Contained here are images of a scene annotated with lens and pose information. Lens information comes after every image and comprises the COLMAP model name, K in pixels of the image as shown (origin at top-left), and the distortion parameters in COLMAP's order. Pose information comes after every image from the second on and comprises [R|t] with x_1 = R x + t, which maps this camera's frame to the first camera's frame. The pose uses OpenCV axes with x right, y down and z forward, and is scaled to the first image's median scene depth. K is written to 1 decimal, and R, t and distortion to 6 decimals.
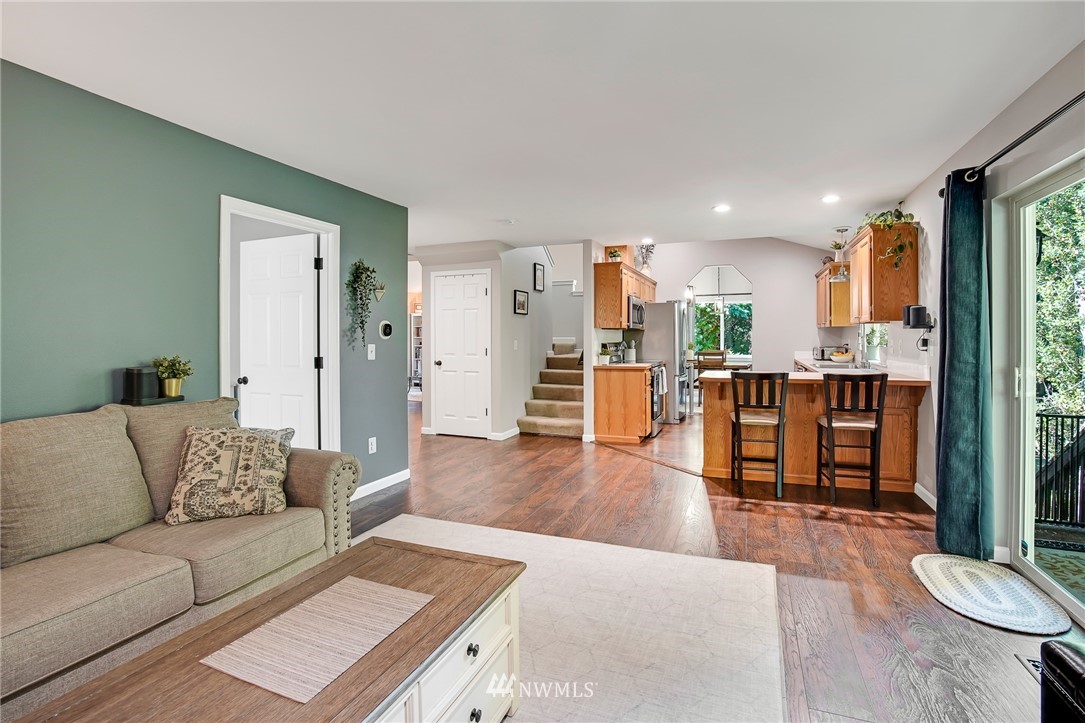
lens RADIAL K [[504.9, 0, 543.0], [0, 504.9, 357.4], [0, 0, 1]] dist [-0.072502, 0.027110]
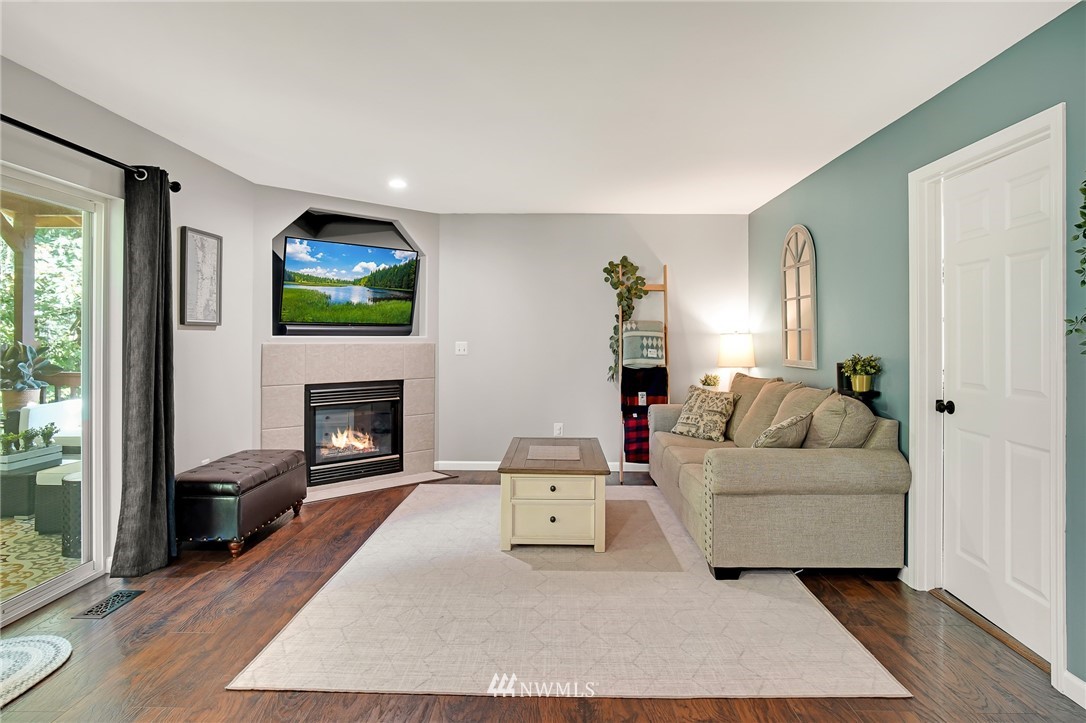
lens RADIAL K [[606.6, 0, 545.2], [0, 606.6, 335.6], [0, 0, 1]] dist [-0.035959, 0.001857]
pose [[-0.930824, 0.003752, -0.365448, 0.230889], [-0.009759, 0.999336, 0.035118, -0.050660], [0.365337, 0.036255, -0.930169, 1.199213]]
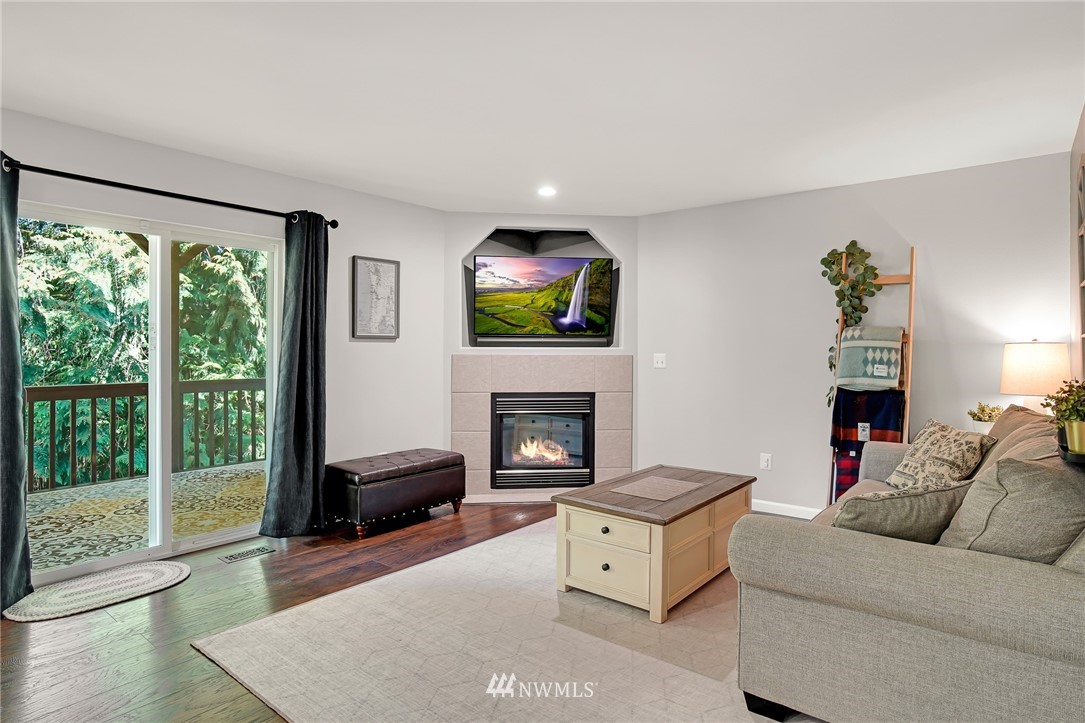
lens RADIAL K [[595.5, 0, 544.4], [0, 595.5, 350.3], [0, 0, 1]] dist [-0.055951, 0.036680]
pose [[-0.960270, 0.003542, 0.279051, -0.211677], [0.014653, 0.999180, 0.037739, -0.043035], [-0.278688, 0.040328, -0.959535, 1.094547]]
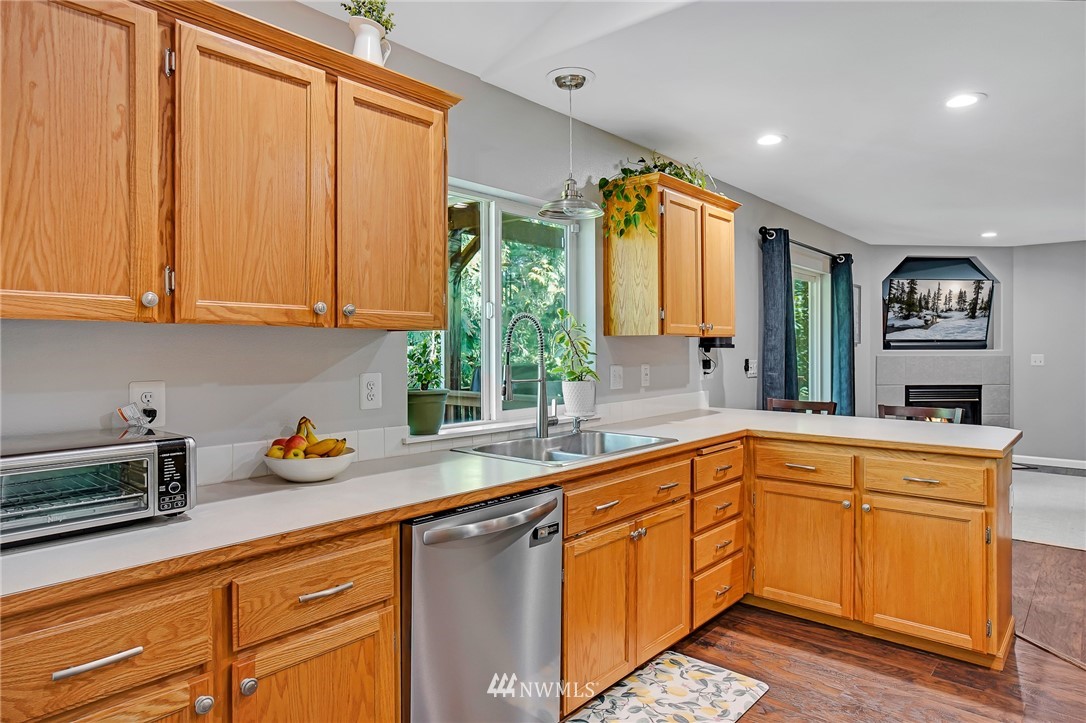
lens RADIAL K [[659.3, 0, 544.0], [0, 659.3, 345.2], [0, 0, 1]] dist [-0.003005, -0.000382]
pose [[-0.952719, 0.007215, 0.303766, 0.620867], [0.018257, 0.999271, 0.033528, -0.093589], [-0.303303, 0.037489, -0.952157, 1.908594]]
